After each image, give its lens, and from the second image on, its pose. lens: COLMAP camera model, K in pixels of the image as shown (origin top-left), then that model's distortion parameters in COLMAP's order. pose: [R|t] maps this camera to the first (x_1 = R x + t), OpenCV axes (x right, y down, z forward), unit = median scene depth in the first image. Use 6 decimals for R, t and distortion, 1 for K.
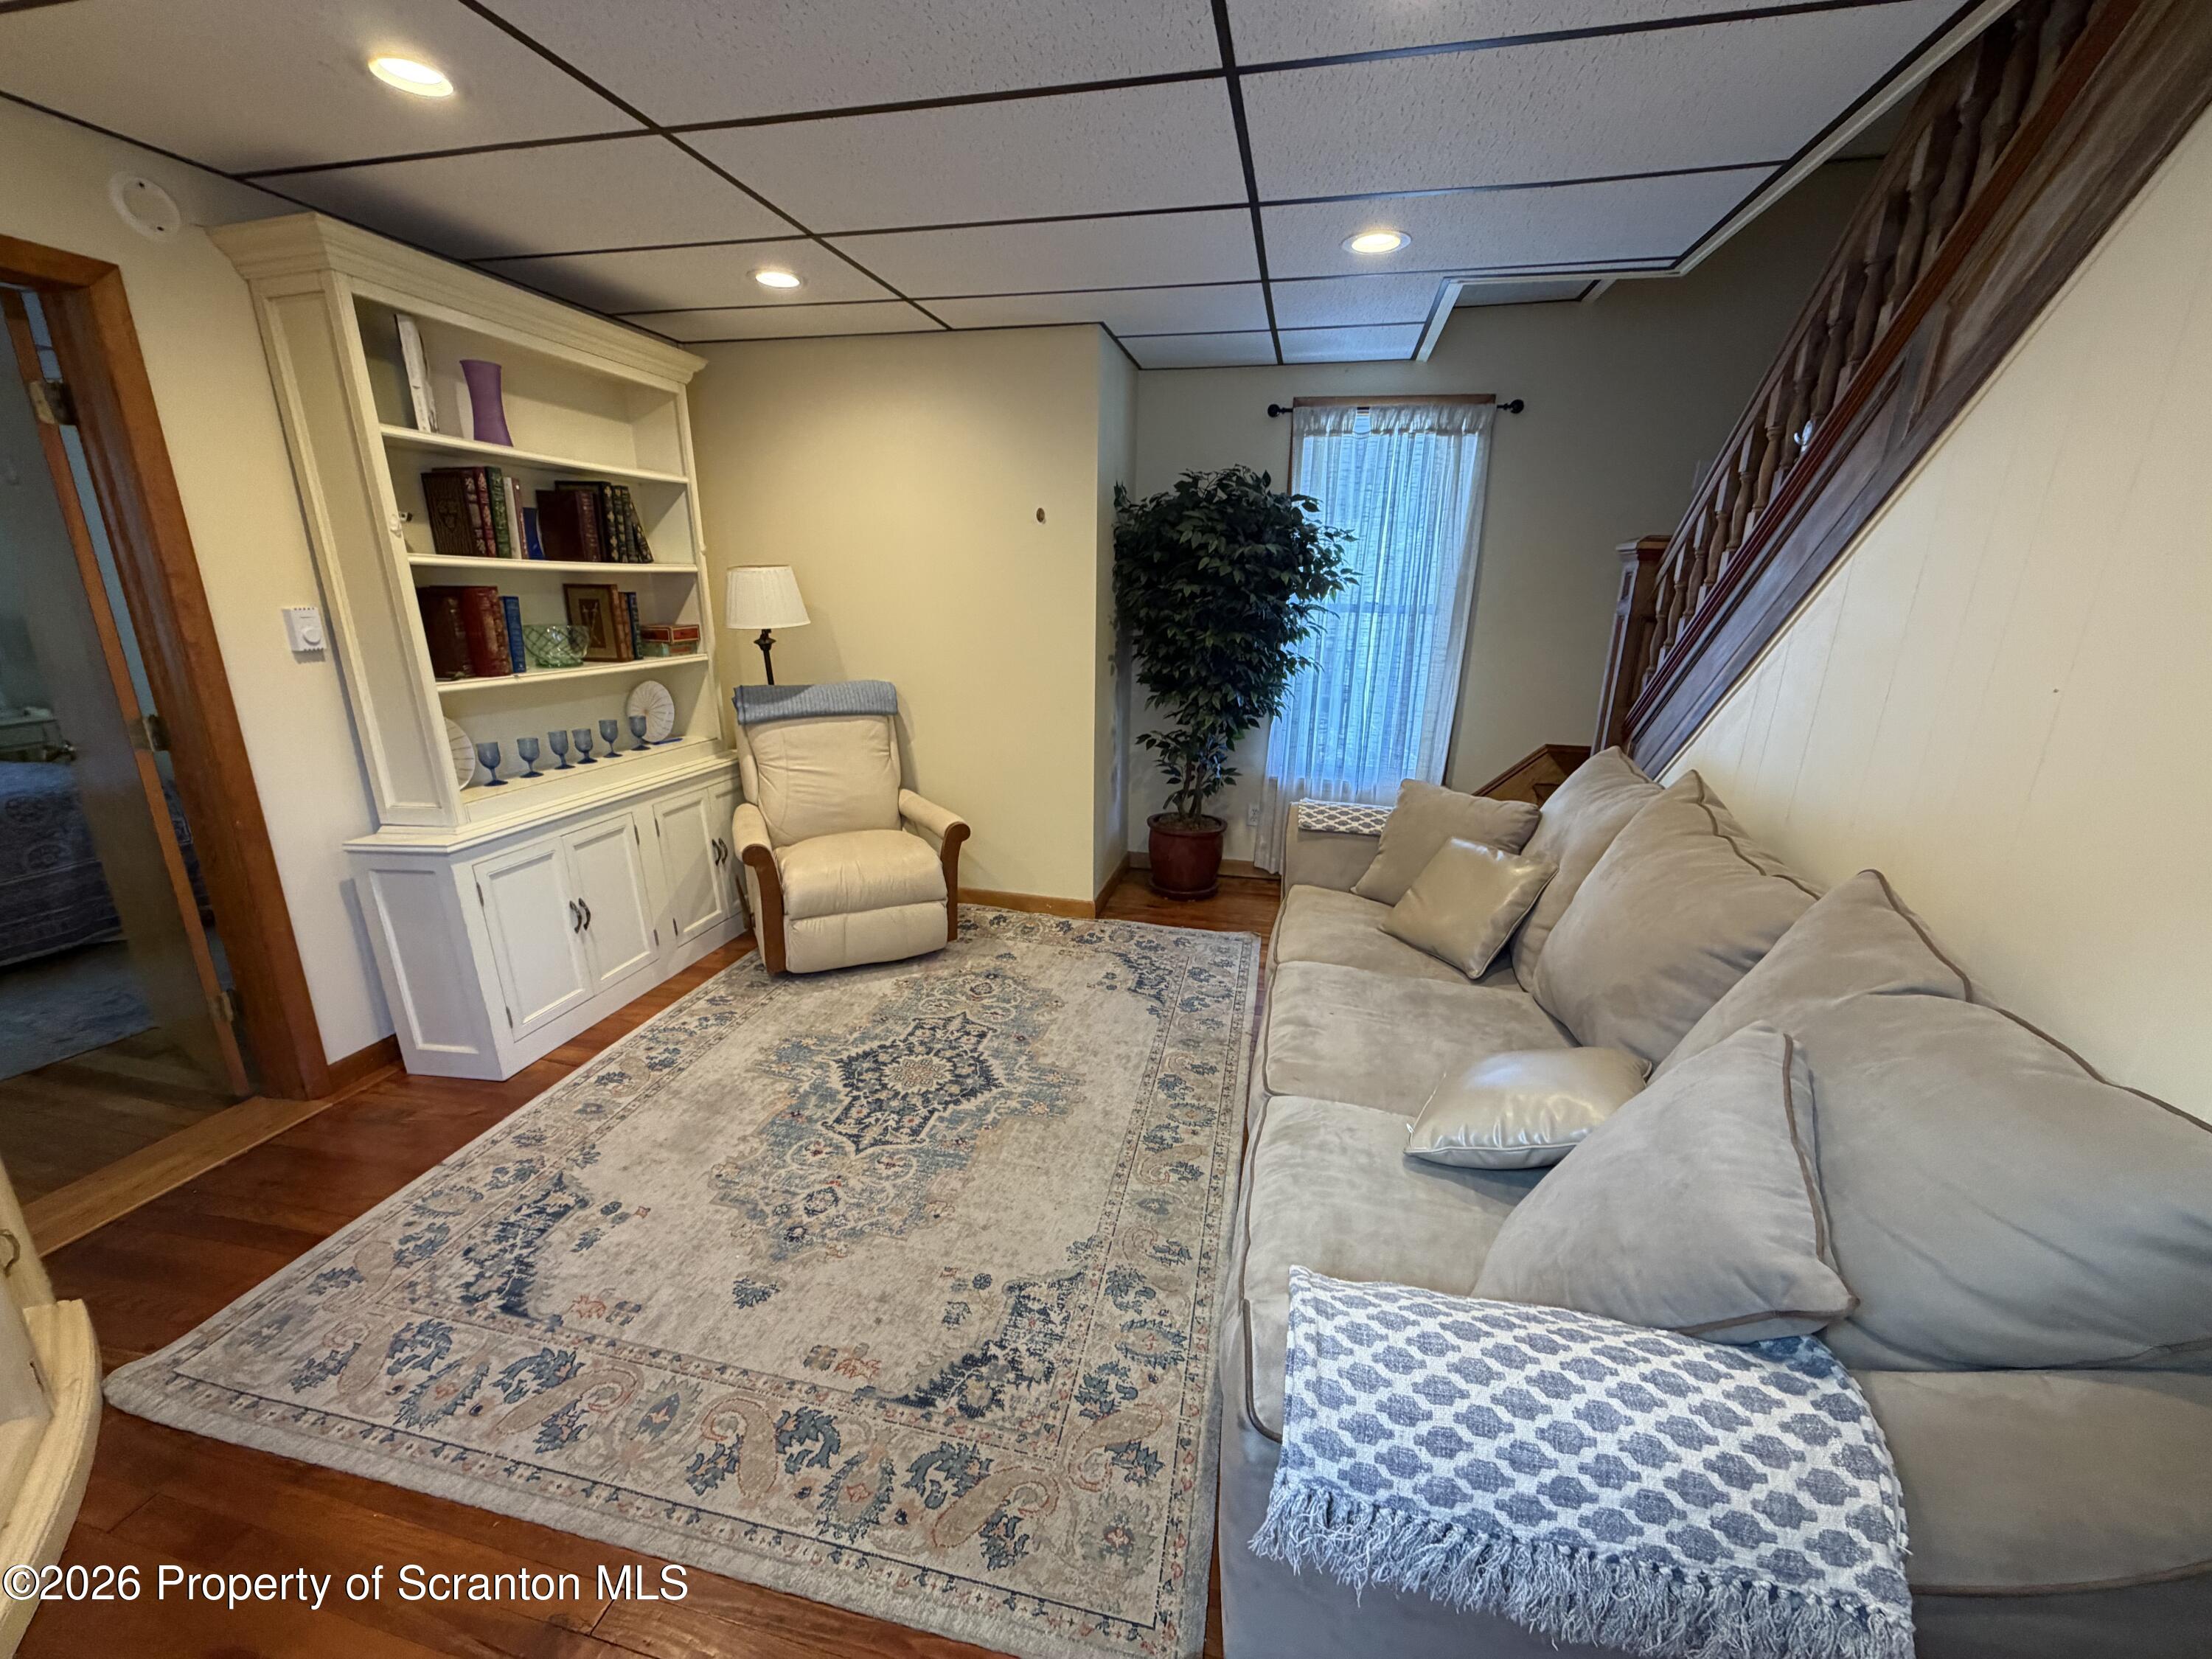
lens RADIAL K [[876.0, 0, 1105.4], [0, 876.0, 828.3], [0, 0, 1]] dist [0.000698, -0.000663]
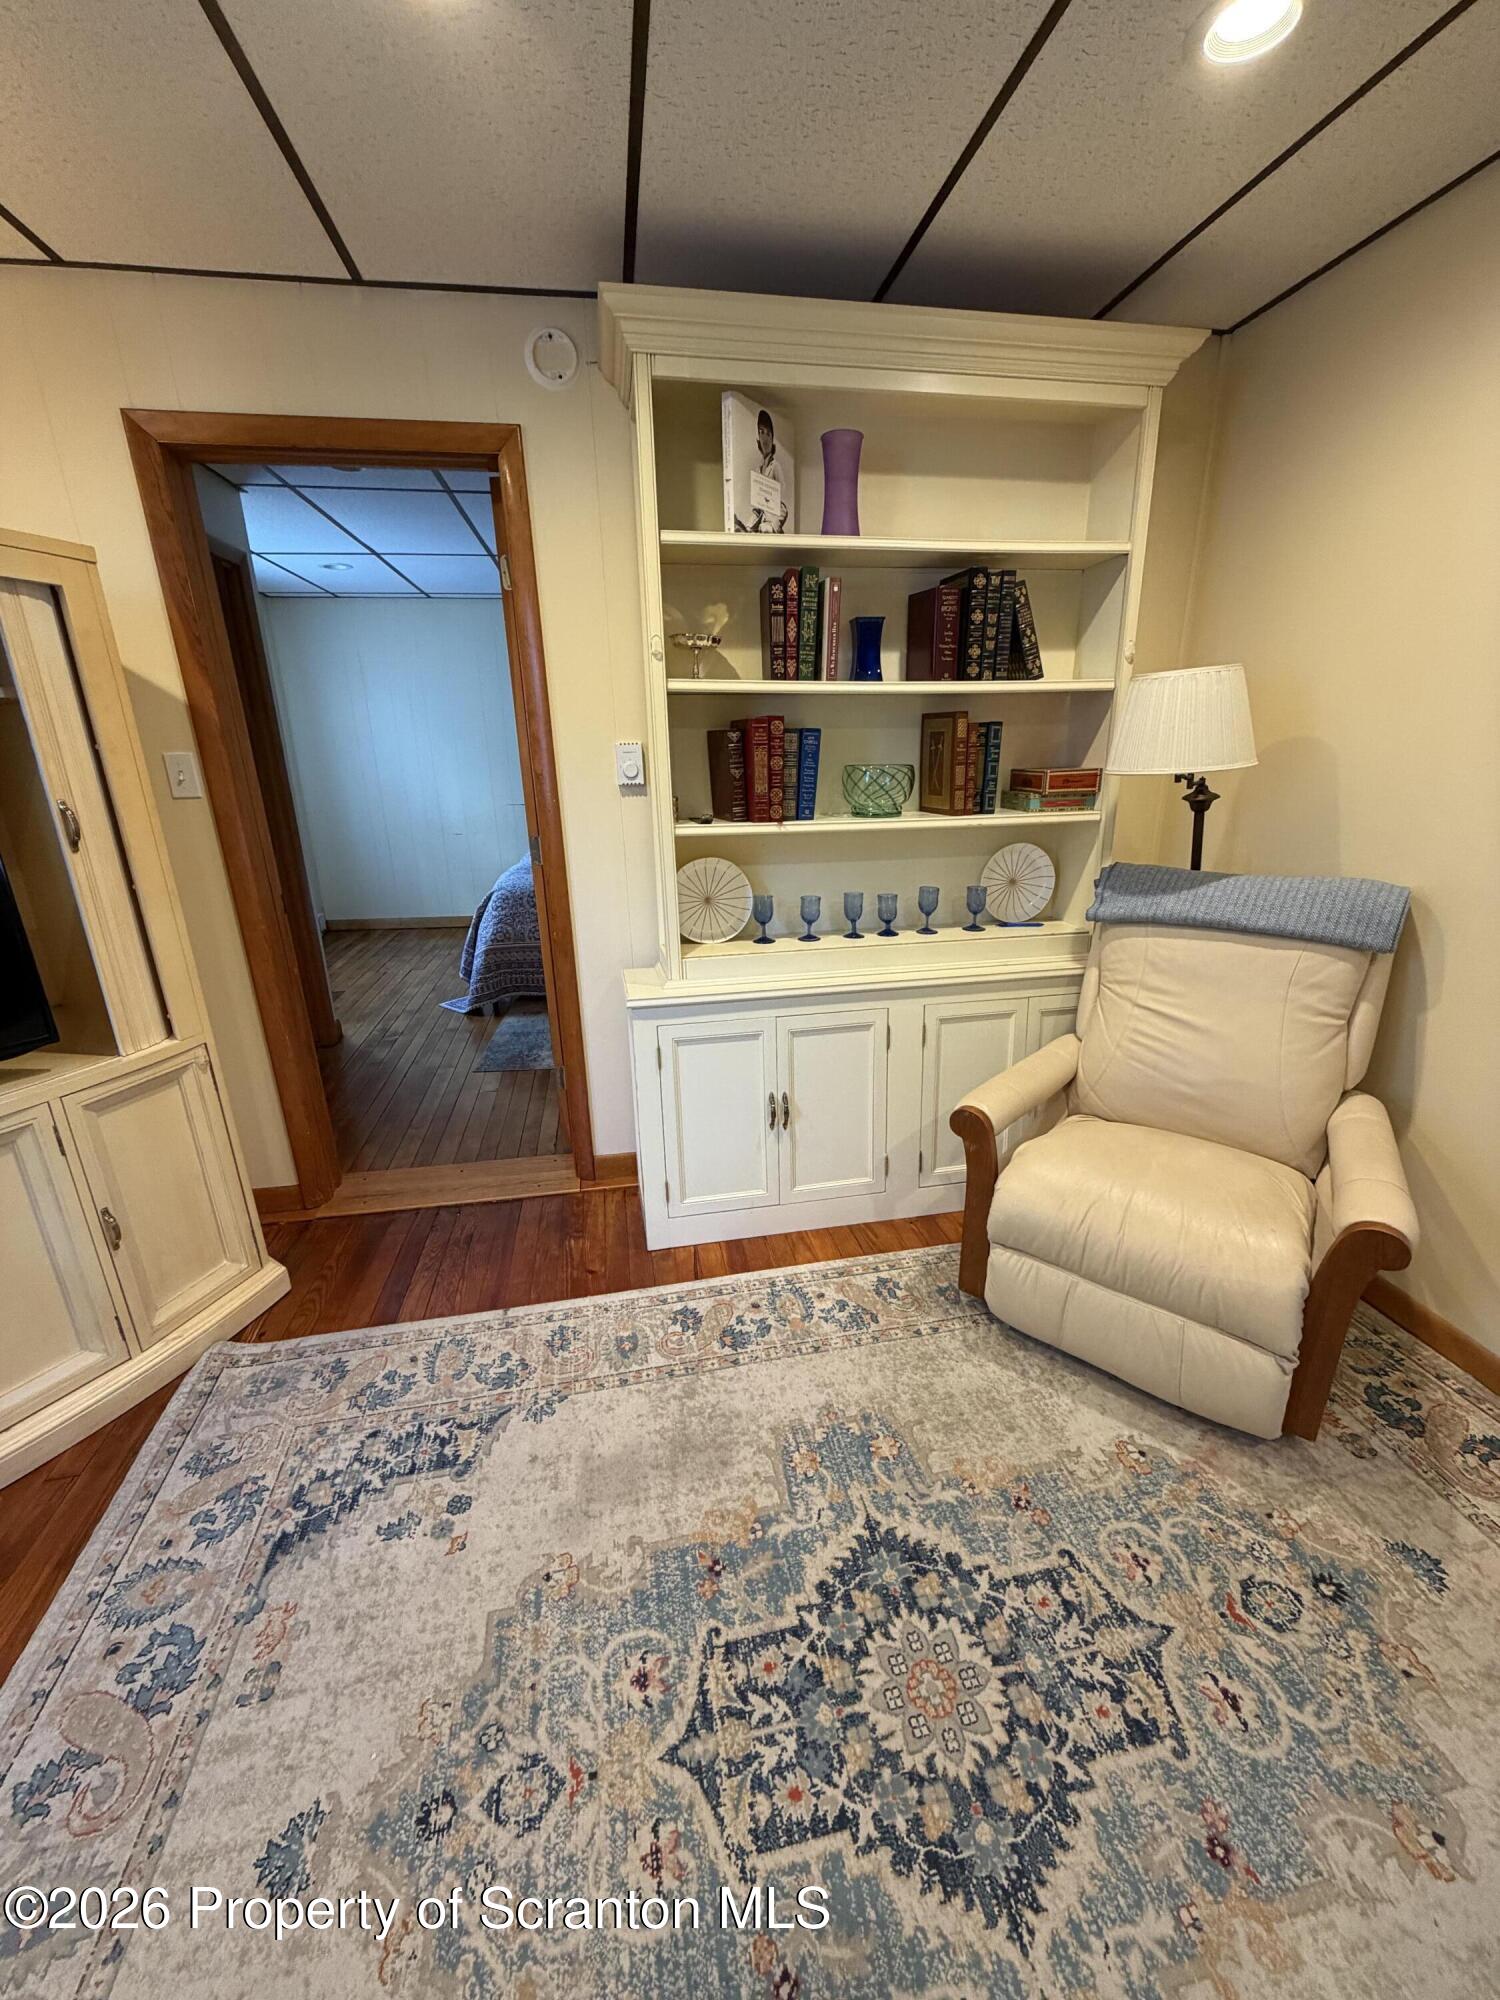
lens RADIAL K [[792.0, 0, 748.0], [0, 792.0, 997.1], [0, 0, 1]] dist [0.000698, -0.000663]
pose [[0.389669, 0.260288, -0.883407, 0.034491], [-0.226124, 0.956907, 0.182201, -0.142721], [0.892763, 0.128762, 0.431734, 0.650298]]
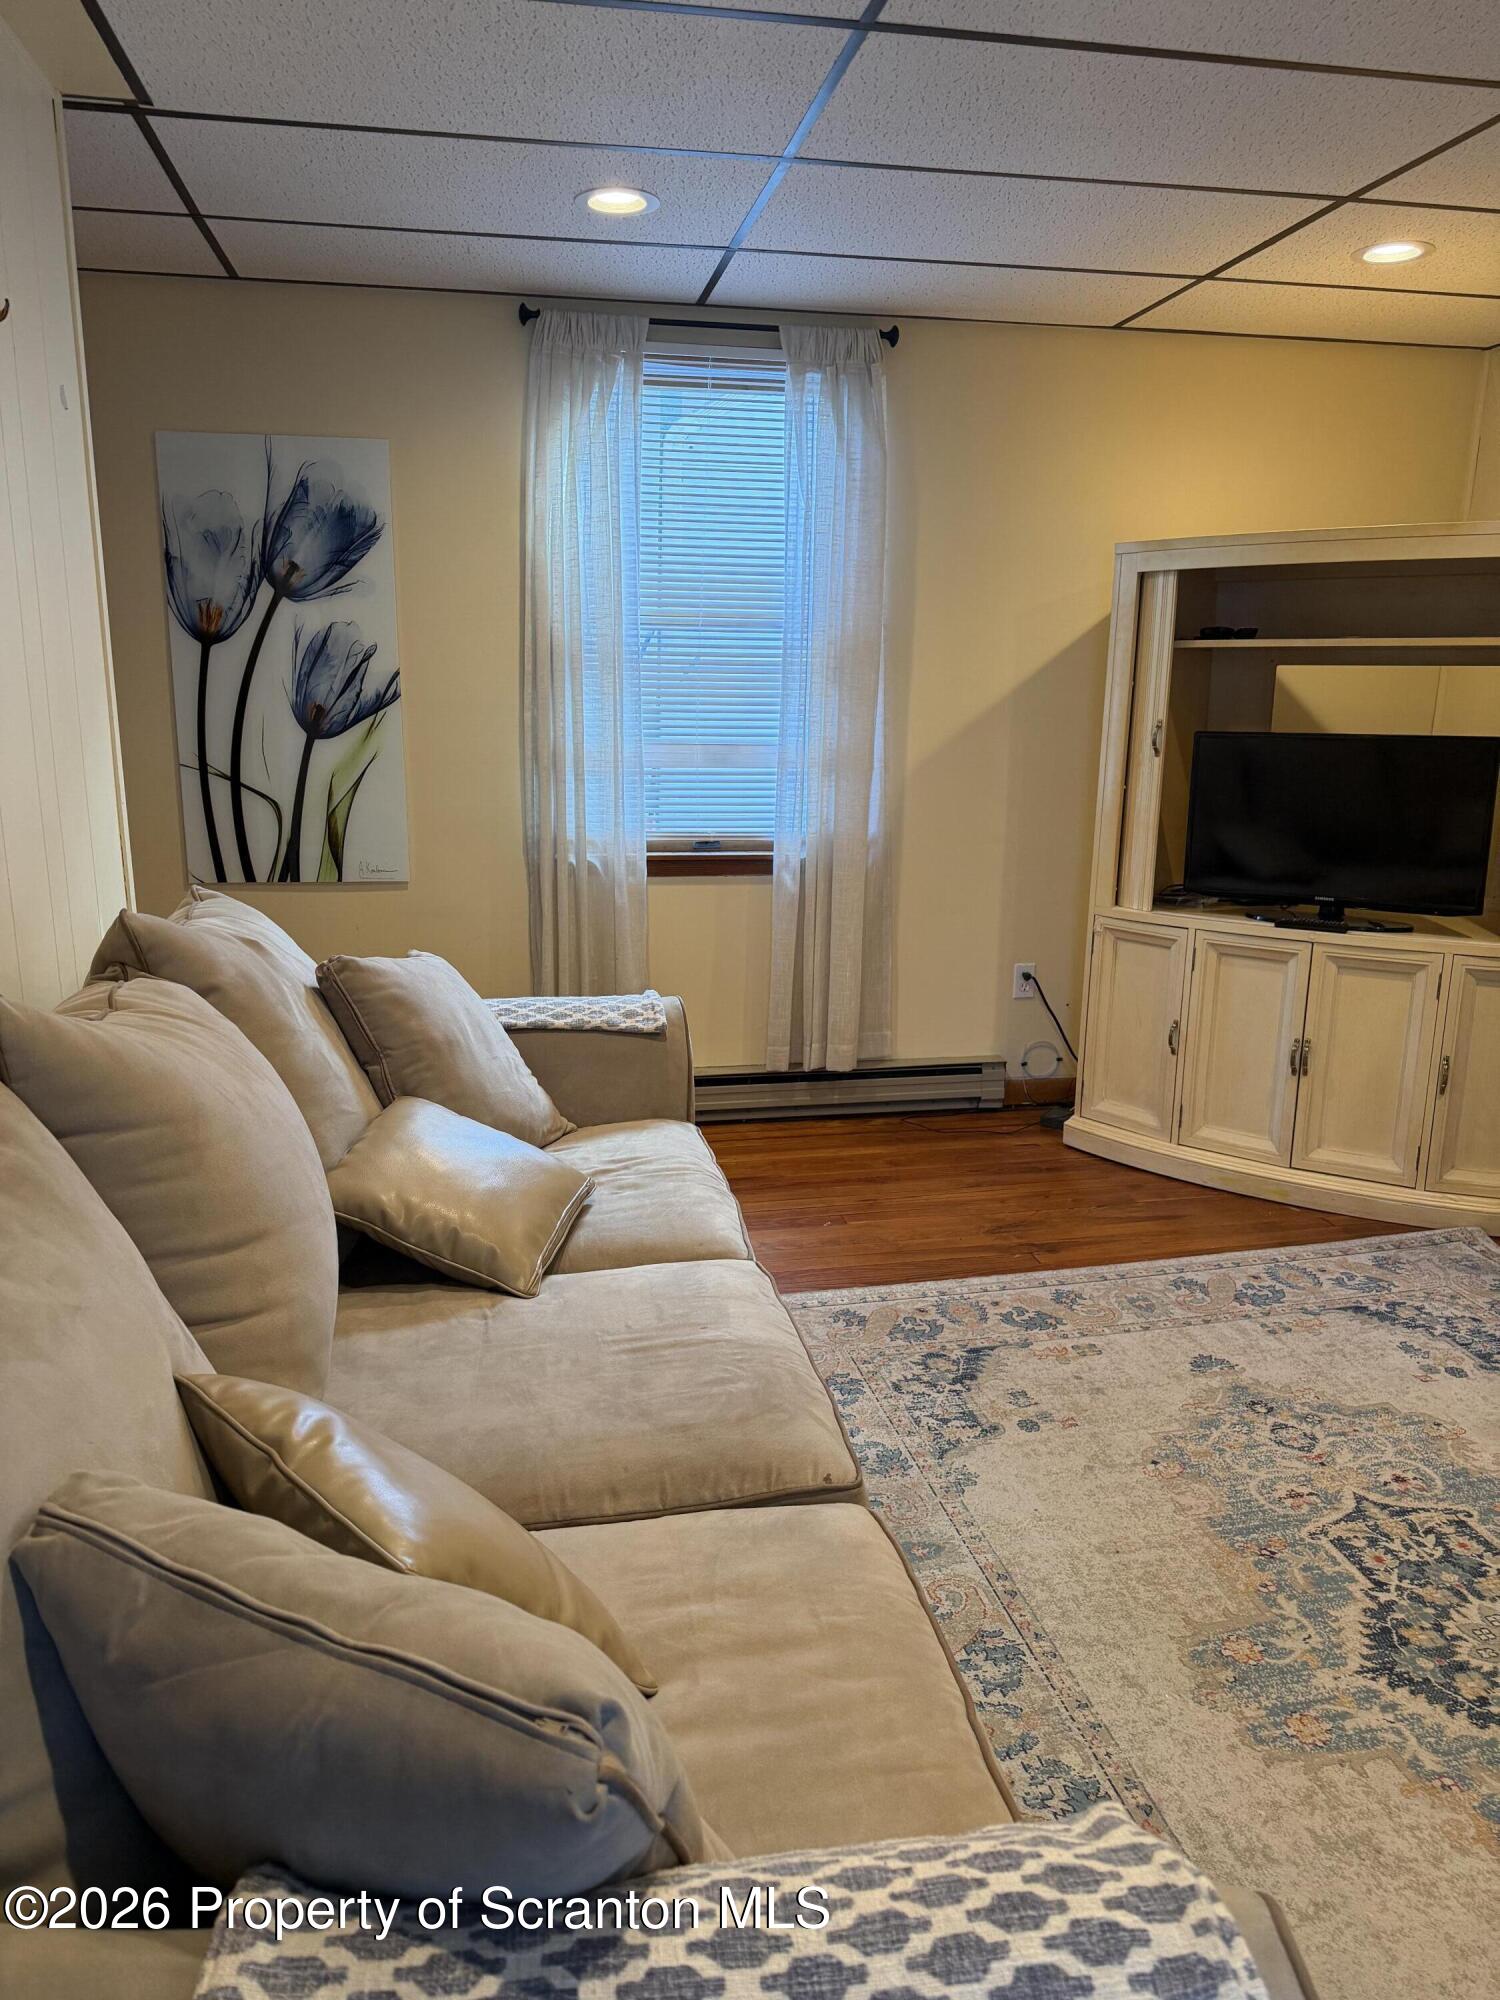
lens RADIAL K [[1424.9, 0, 736.9], [0, 1424.9, 1005.5], [0, 0, 1]] dist [0.009606, -0.006417]
pose [[-0.917835, 0.067069, -0.391255, 0.452481], [-0.132192, 0.877726, 0.460567, -0.323156], [0.374305, 0.474445, -0.796742, 1.260331]]
